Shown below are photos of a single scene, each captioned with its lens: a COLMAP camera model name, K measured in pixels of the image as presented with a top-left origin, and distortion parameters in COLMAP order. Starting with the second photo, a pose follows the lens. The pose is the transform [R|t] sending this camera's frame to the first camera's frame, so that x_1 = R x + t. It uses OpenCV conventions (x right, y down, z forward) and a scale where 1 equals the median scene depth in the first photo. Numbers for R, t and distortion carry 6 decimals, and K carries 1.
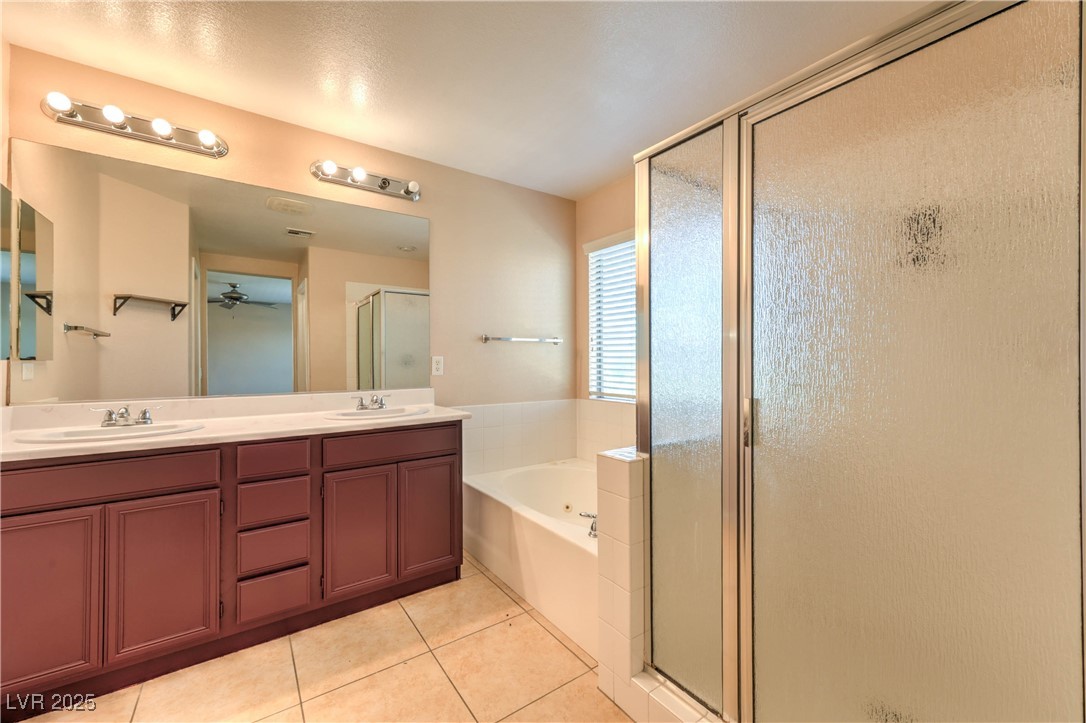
lens RADIAL K [[434.8, 0, 551.0], [0, 434.8, 358.6], [0, 0, 1]] dist [0.003077, -0.000343]
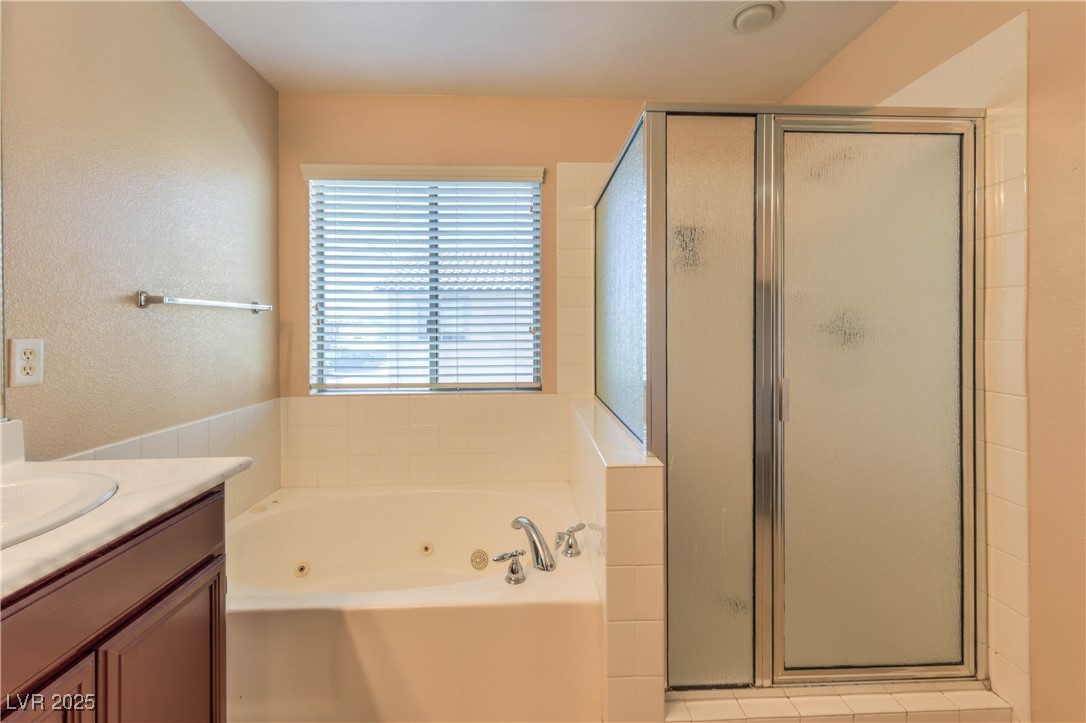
lens RADIAL K [[434.8, 0, 554.9], [0, 434.8, 328.7], [0, 0, 1]] dist [0.003077, -0.000343]
pose [[0.535005, 0.000168, 0.844849, -0.280313], [0.000001, 1.000000, -0.000199, -0.010785], [-0.844849, 0.000108, 0.535005, 0.317946]]
